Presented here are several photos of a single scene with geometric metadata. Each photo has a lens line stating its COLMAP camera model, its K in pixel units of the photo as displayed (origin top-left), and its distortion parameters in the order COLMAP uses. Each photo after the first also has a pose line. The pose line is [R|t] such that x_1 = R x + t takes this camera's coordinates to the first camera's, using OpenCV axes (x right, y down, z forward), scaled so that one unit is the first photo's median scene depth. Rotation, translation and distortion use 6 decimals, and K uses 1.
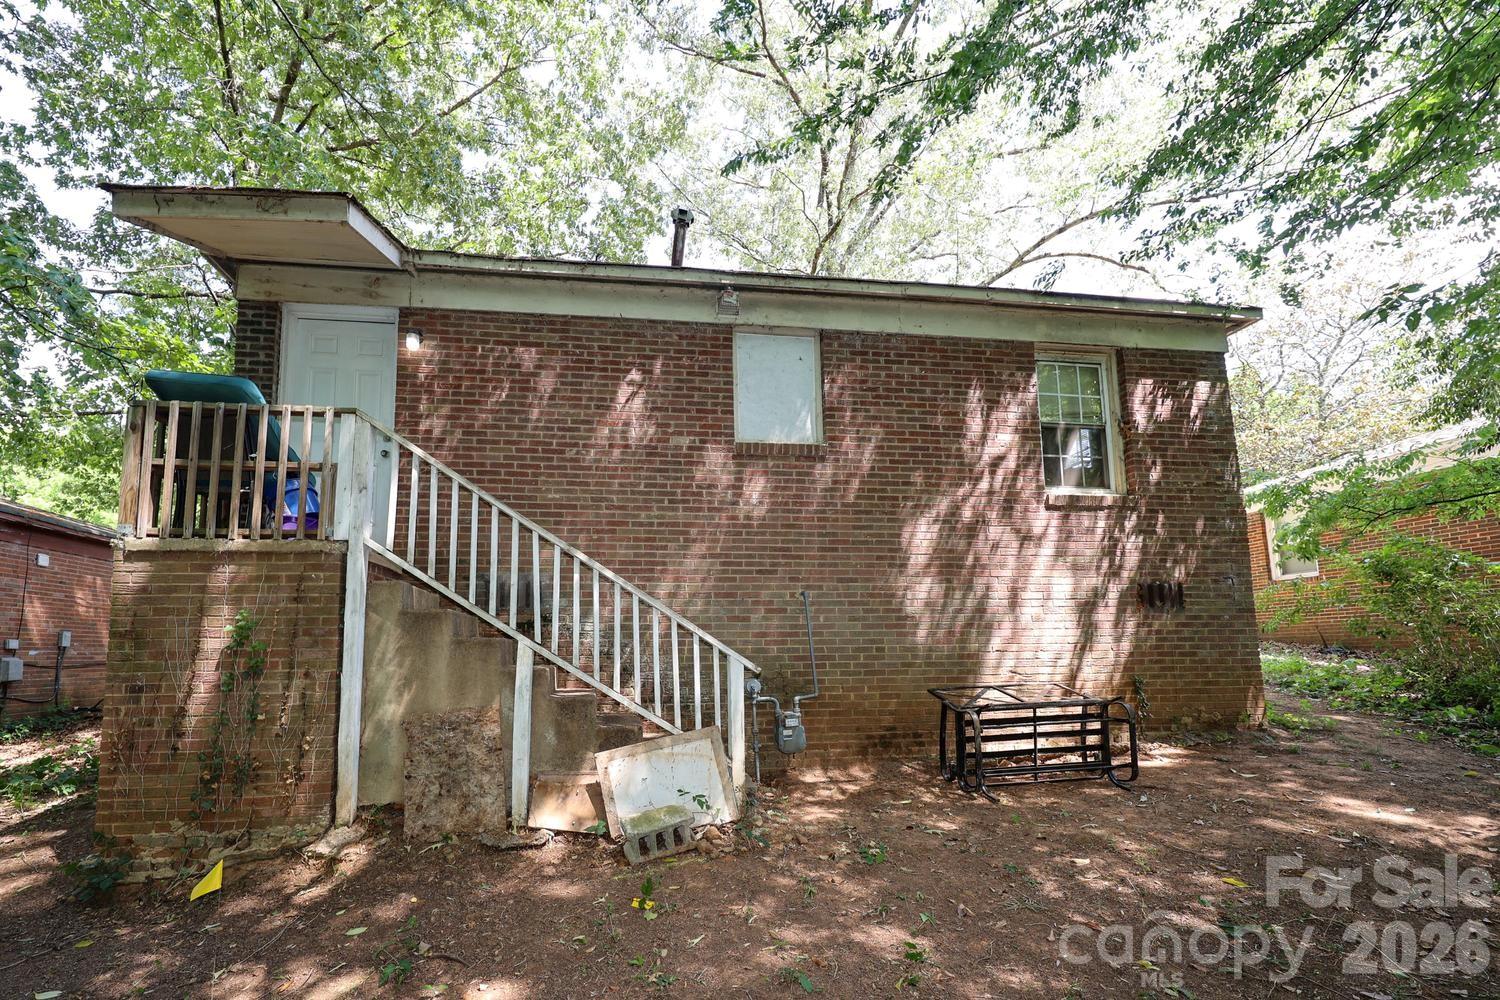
lens RADIAL K [[622.4, 0, 745.0], [0, 622.4, 579.0], [0, 0, 1]] dist [0.002091, 0.000047]
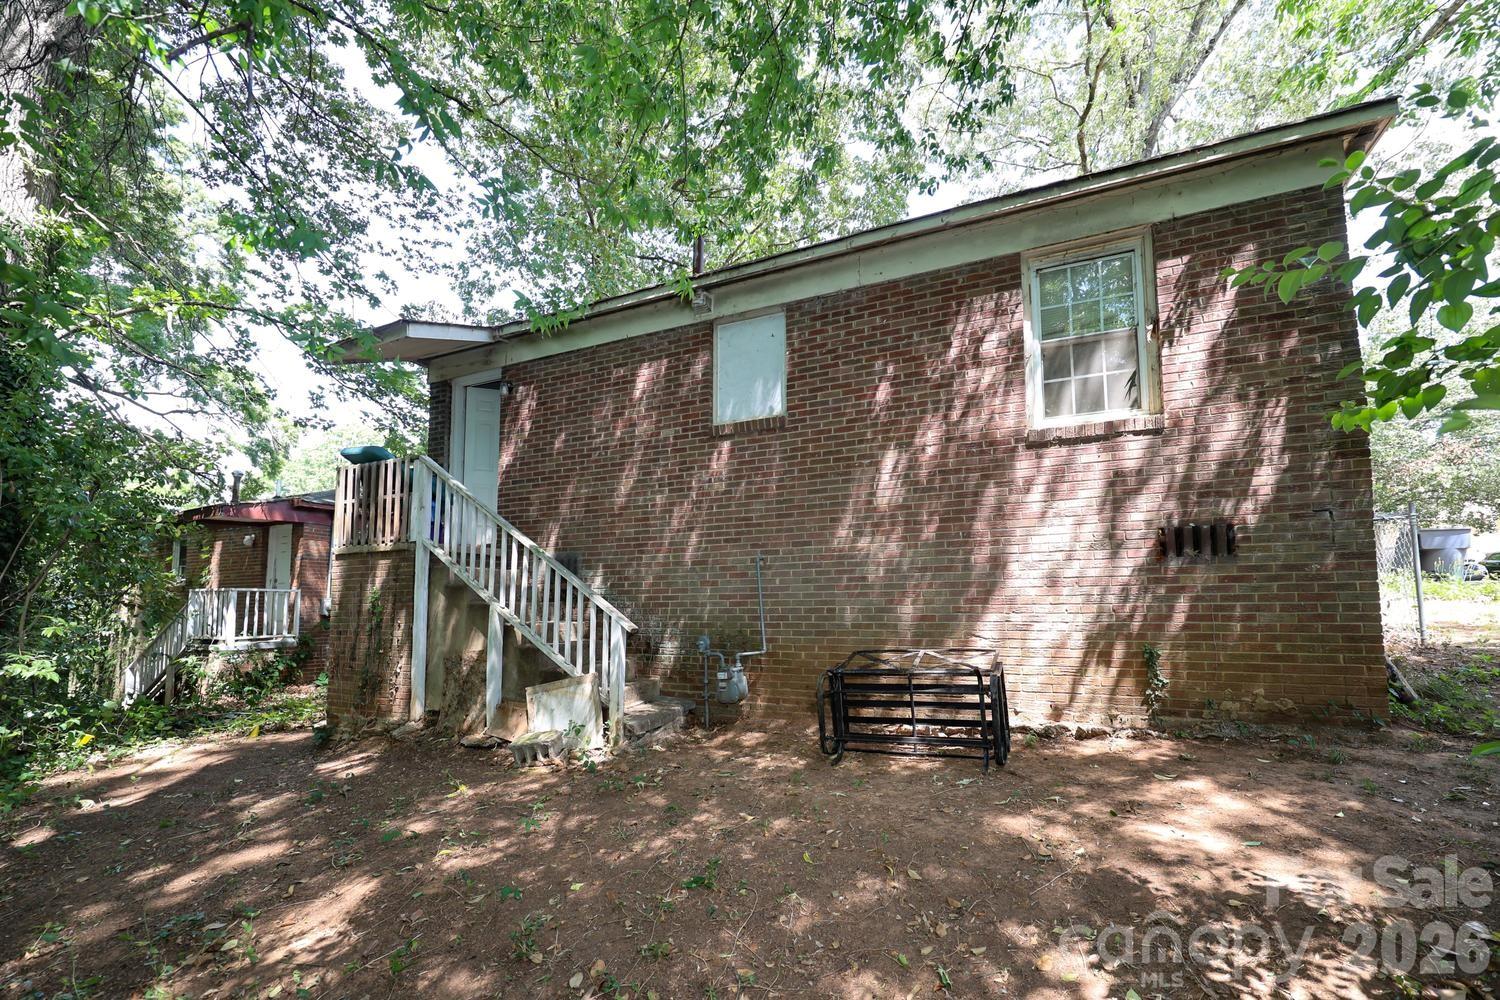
lens RADIAL K [[625.6, 0, 777.0], [0, 625.6, 554.5], [0, 0, 1]] dist [0.001105, -0.000173]
pose [[0.856730, -0.043336, -0.513941, 0.654095], [0.058859, 0.998169, 0.013949, 0.002357], [0.512396, -0.042200, 0.857712, 0.081314]]
